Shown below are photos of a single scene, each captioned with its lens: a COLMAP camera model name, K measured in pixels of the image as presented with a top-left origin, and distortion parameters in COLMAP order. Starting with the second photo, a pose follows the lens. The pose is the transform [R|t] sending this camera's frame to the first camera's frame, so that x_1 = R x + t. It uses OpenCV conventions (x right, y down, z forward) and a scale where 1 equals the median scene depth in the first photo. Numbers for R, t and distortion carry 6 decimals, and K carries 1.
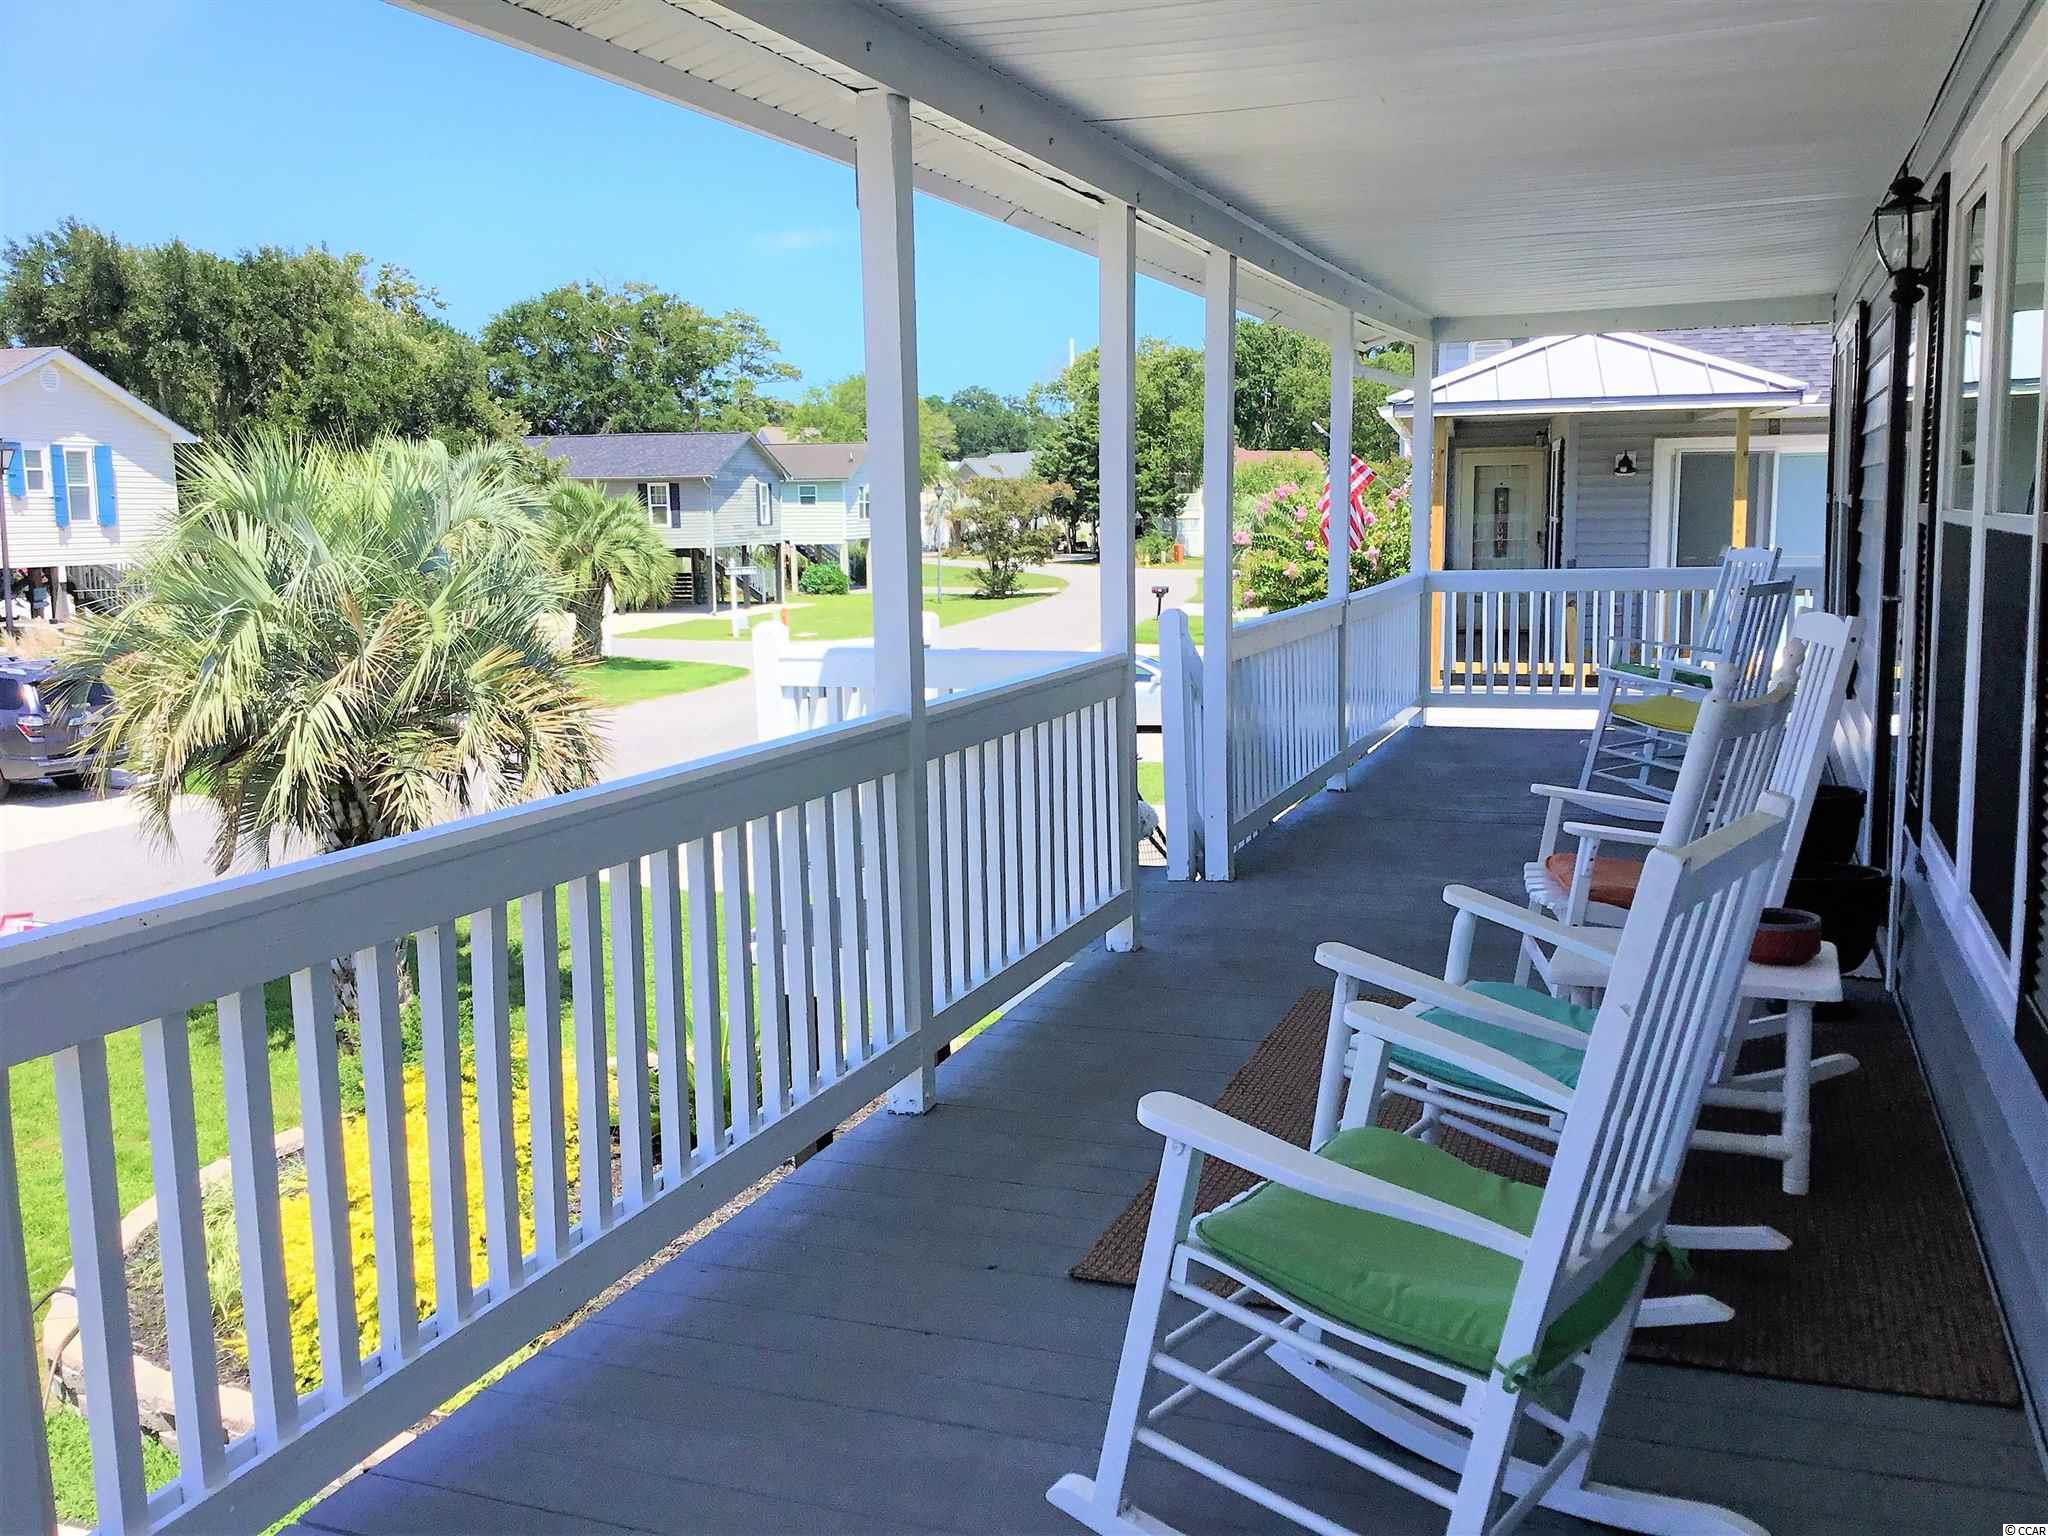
lens RADIAL K [[1857.5, 0, 1023.3], [0, 1857.5, 773.5], [0, 0, 1]] dist [0.091765, -0.159353]
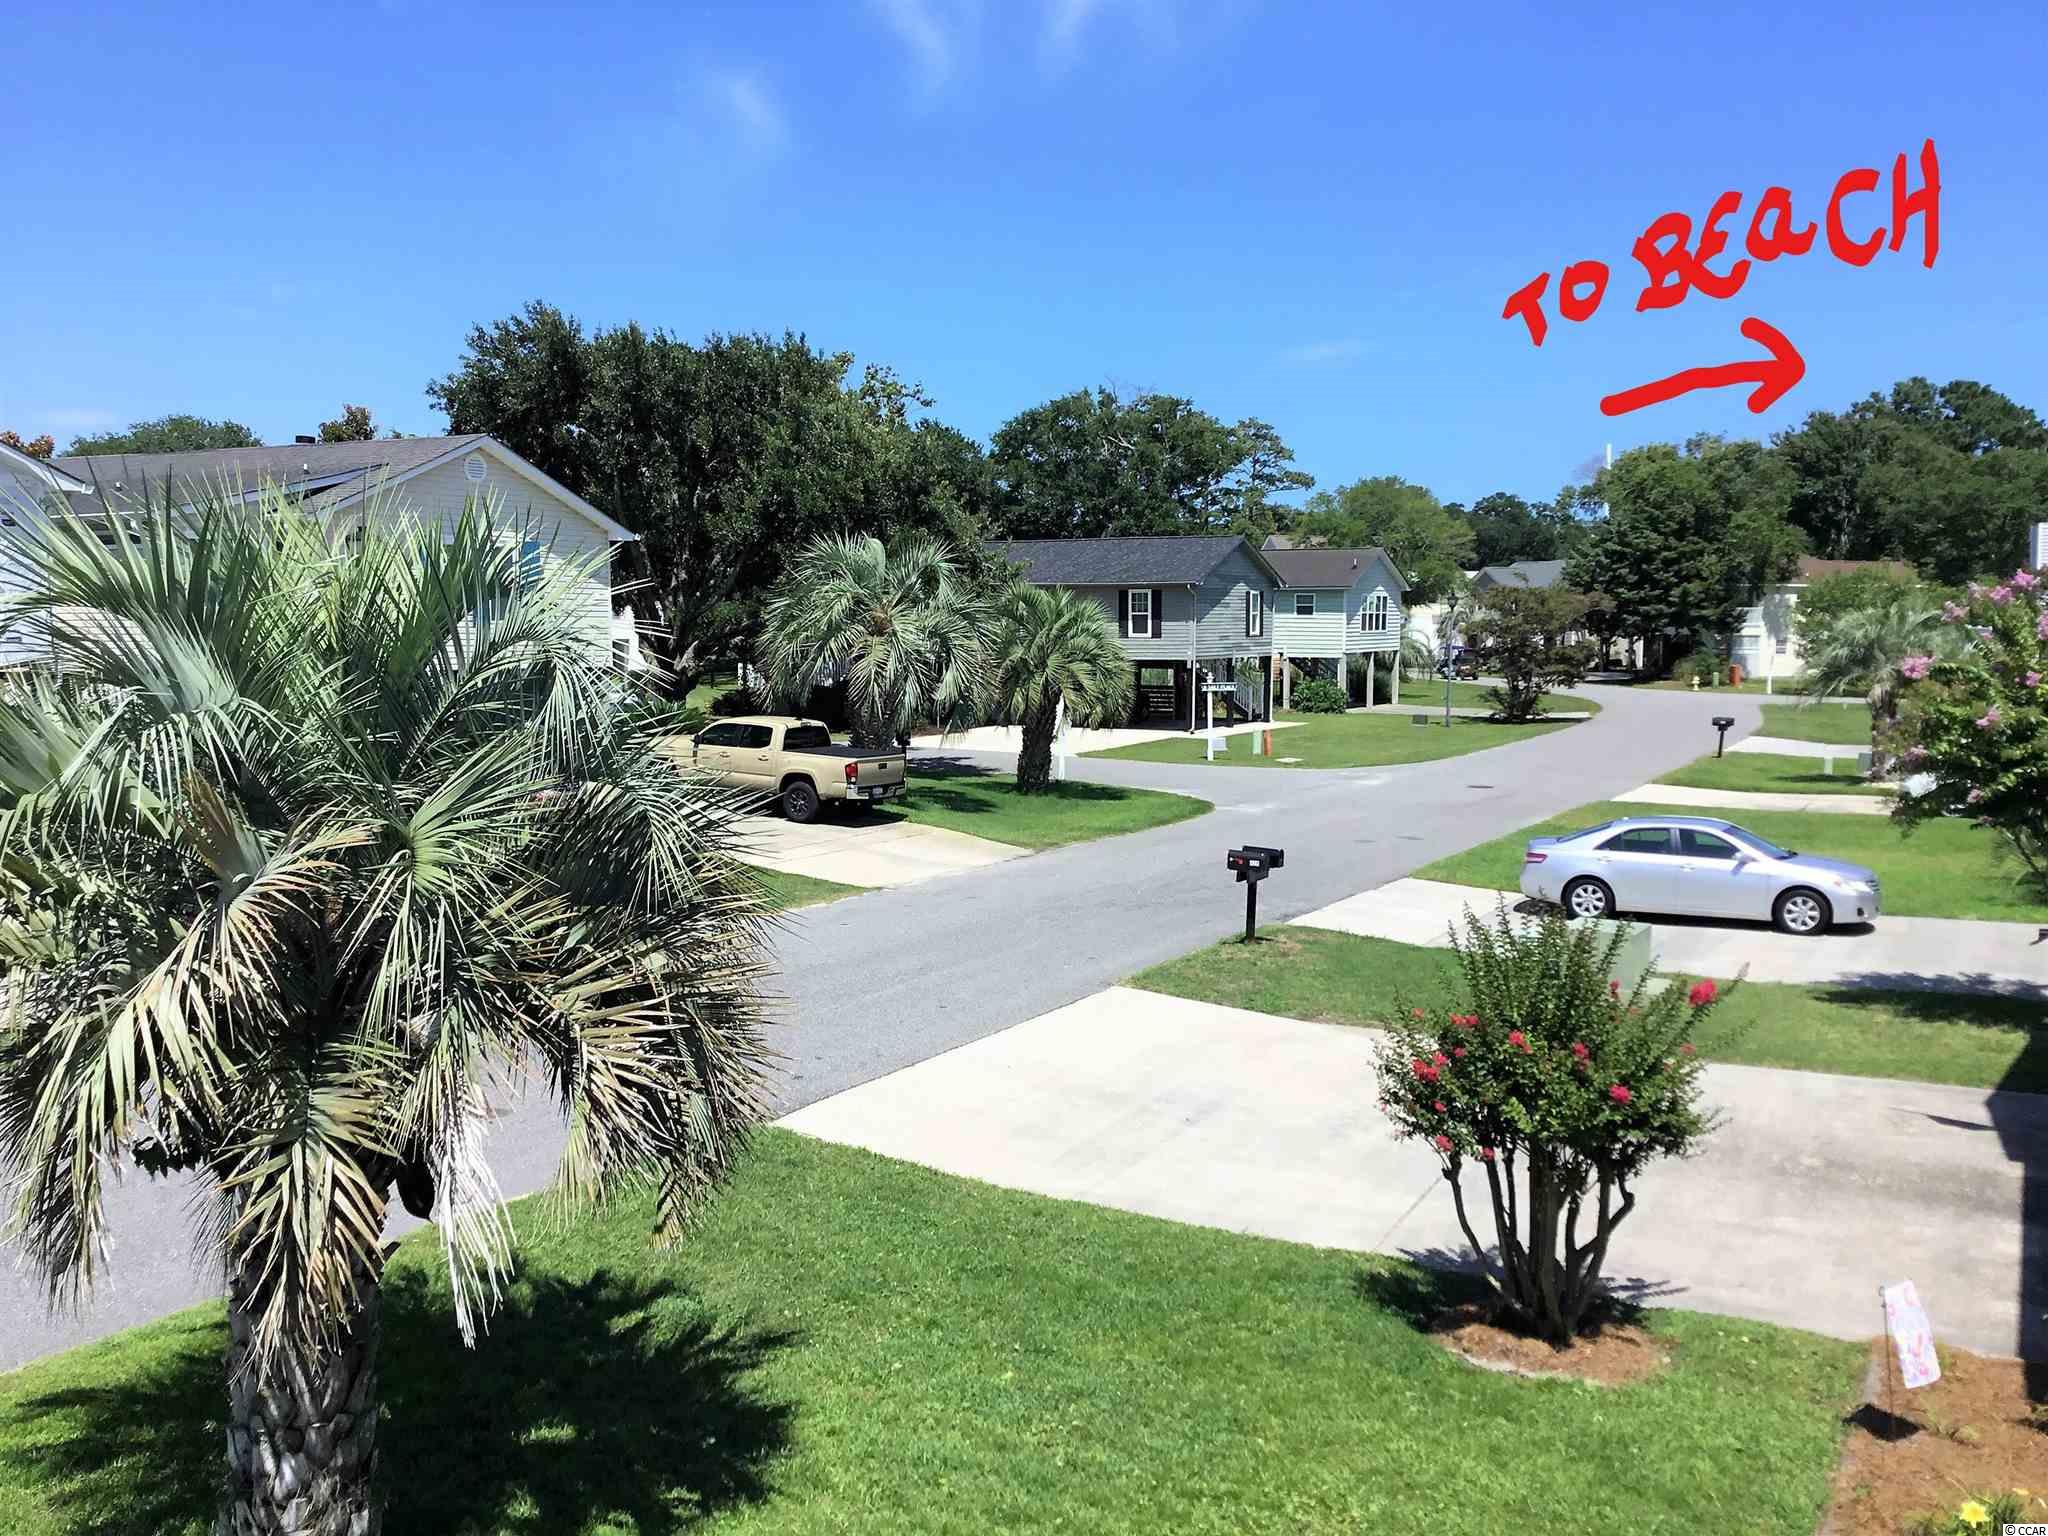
lens RADIAL K [[1822.6, 0, 1030.2], [0, 1822.6, 765.8], [0, 0, 1]] dist [0.139812, -0.001728]
pose [[0.963280, 0.038912, -0.265665, -0.003061], [-0.054932, 0.997075, -0.053139, -0.015275], [0.262820, 0.065781, 0.962600, 0.103983]]
